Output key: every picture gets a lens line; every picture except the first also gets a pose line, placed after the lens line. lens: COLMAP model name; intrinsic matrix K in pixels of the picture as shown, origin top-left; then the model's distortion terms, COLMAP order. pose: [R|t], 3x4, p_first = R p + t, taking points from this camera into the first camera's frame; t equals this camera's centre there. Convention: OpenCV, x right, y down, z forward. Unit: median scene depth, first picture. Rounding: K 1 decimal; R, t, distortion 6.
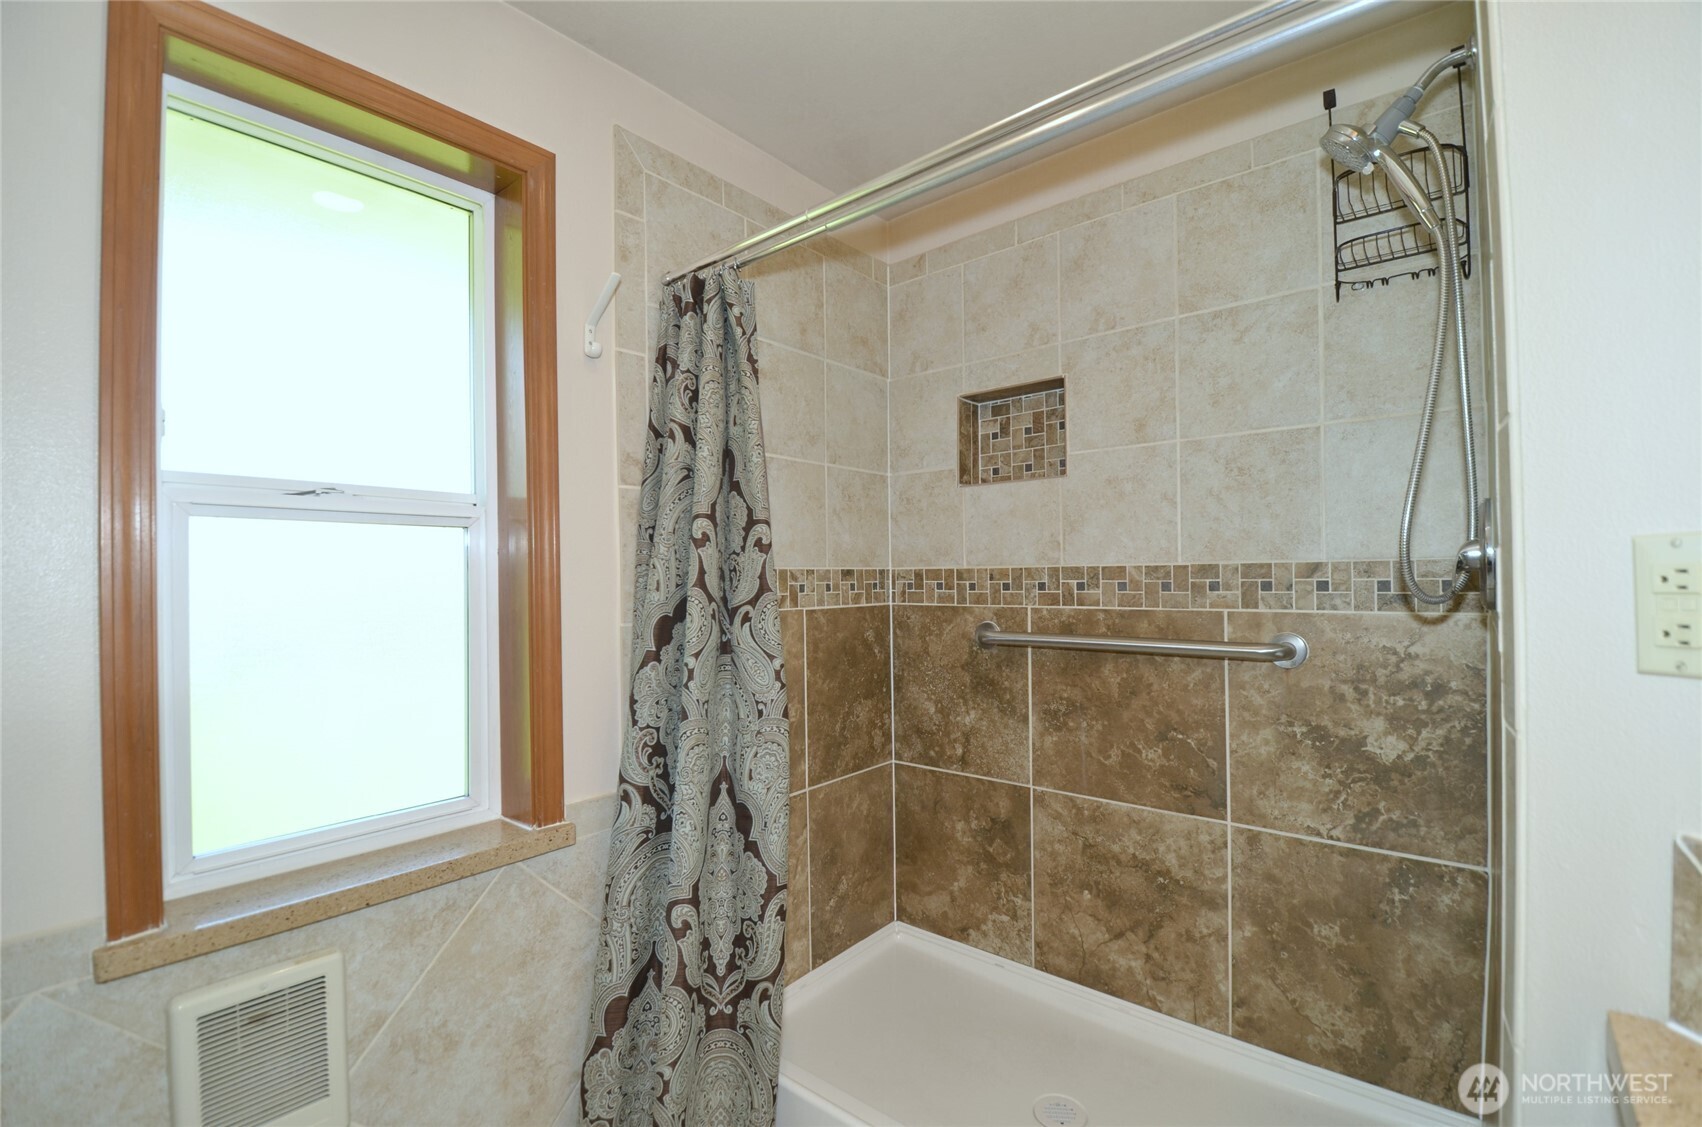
lens RADIAL K [[741.1, 0, 852.6], [0, 741.1, 572.0], [0, 0, 1]] dist [0.016643, -0.026371]
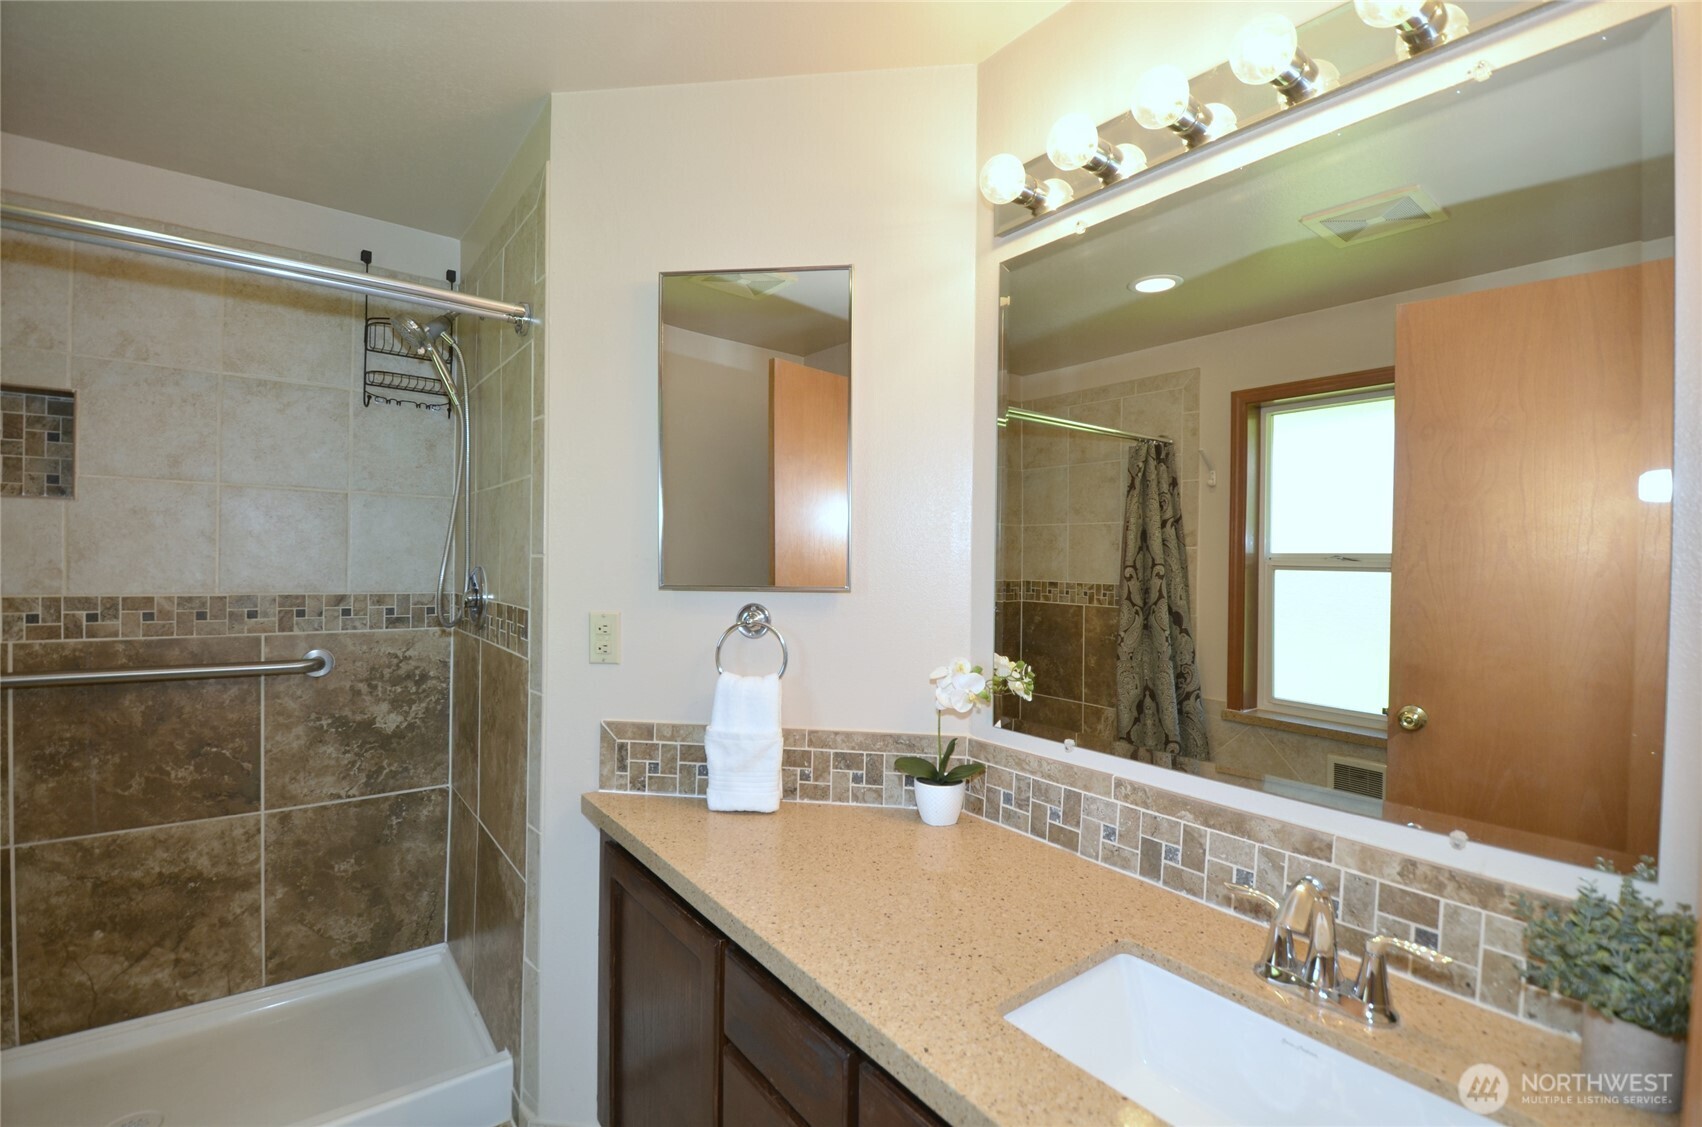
lens RADIAL K [[763.5, 0, 851.0], [0, 763.5, 563.5], [0, 0, 1]] dist [0.015133, -0.018352]
pose [[0.218419, 0.013580, 0.975761, -0.498090], [-0.027456, 0.999593, -0.007766, -0.079526], [-0.975469, -0.025094, 0.218702, -0.186873]]
